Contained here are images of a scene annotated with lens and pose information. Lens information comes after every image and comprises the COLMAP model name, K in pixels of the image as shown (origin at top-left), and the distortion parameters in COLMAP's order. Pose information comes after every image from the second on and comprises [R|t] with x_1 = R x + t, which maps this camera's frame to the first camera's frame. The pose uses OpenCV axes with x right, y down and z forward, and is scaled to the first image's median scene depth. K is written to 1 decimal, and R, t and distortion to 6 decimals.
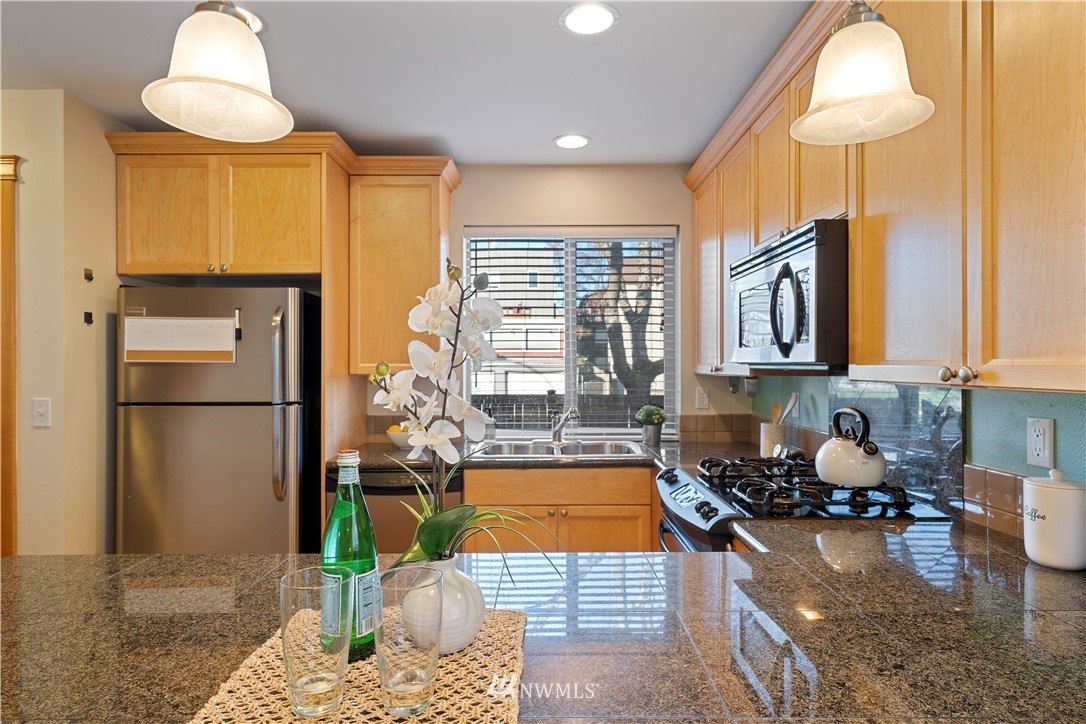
lens RADIAL K [[616.1, 0, 536.9], [0, 616.1, 364.5], [0, 0, 1]] dist [0.004787, 0.002721]
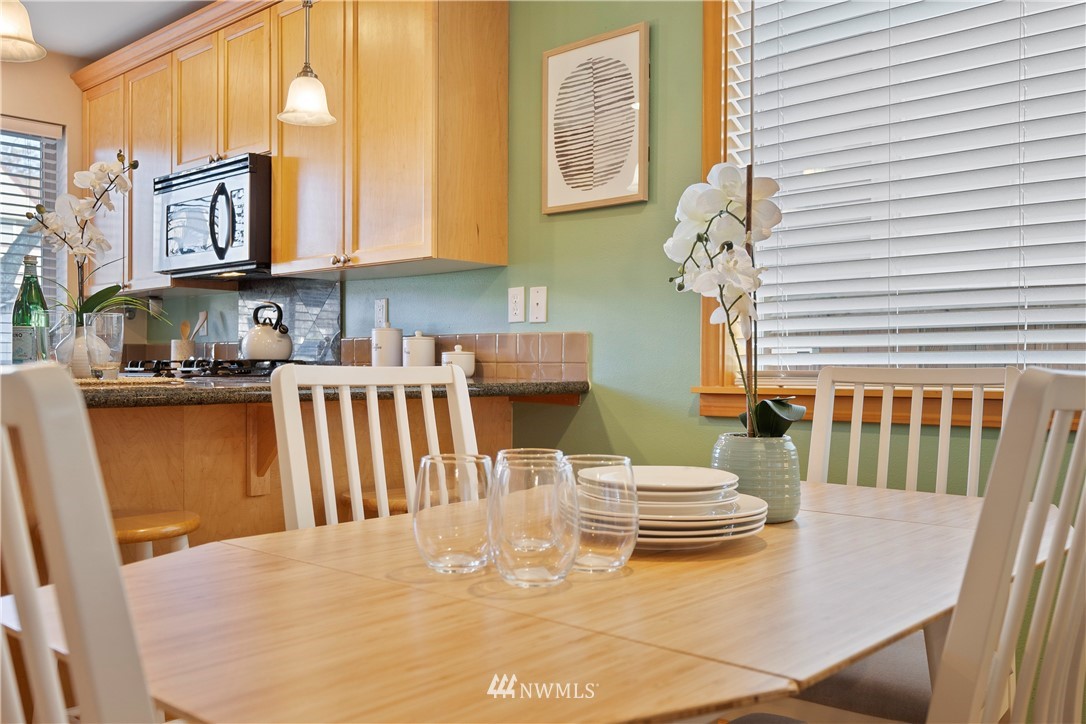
lens RADIAL K [[981.8, 0, 543.4], [0, 981.8, 364.0], [0, 0, 1]] dist [0.015631, 0.014267]
pose [[0.684460, 0.003149, 0.729043, -0.588055], [-0.005586, 0.999984, 0.000924, 0.192143], [-0.729029, -0.004705, 0.684467, -0.816792]]
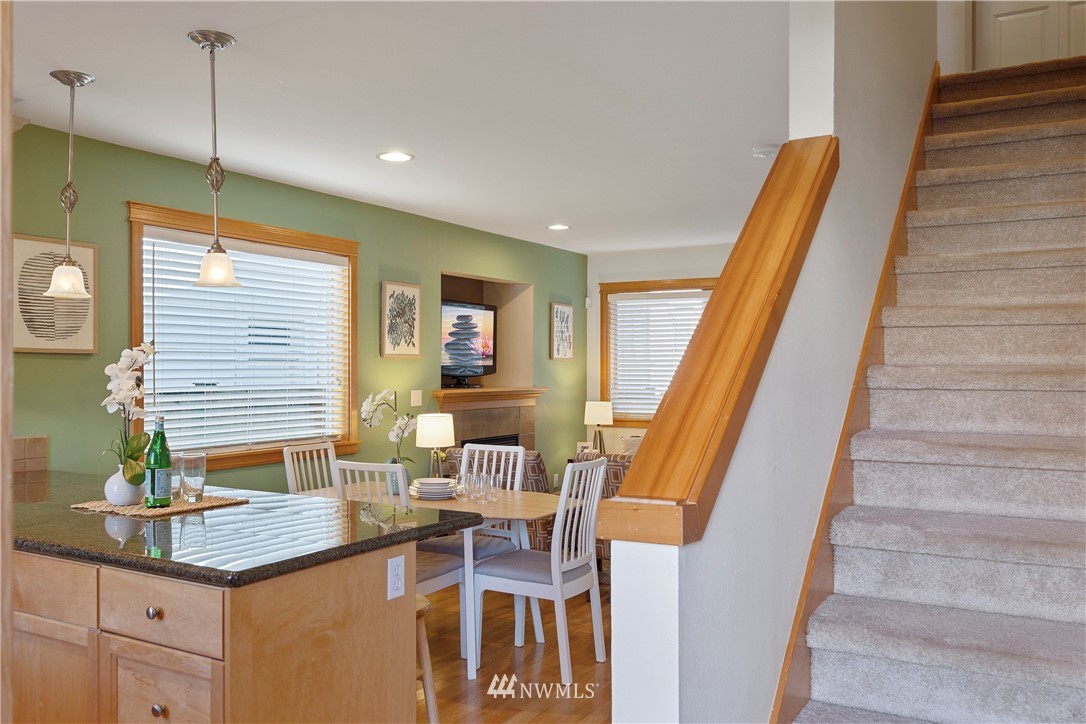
lens RADIAL K [[917.0, 0, 540.9], [0, 917.0, 368.0], [0, 0, 1]] dist [0.000596, 0.009322]
pose [[-0.861748, 0.004277, 0.507319, -1.496621], [0.000359, 0.999969, -0.007822, -0.002149], [-0.507337, -0.006558, -0.861723, 1.490039]]
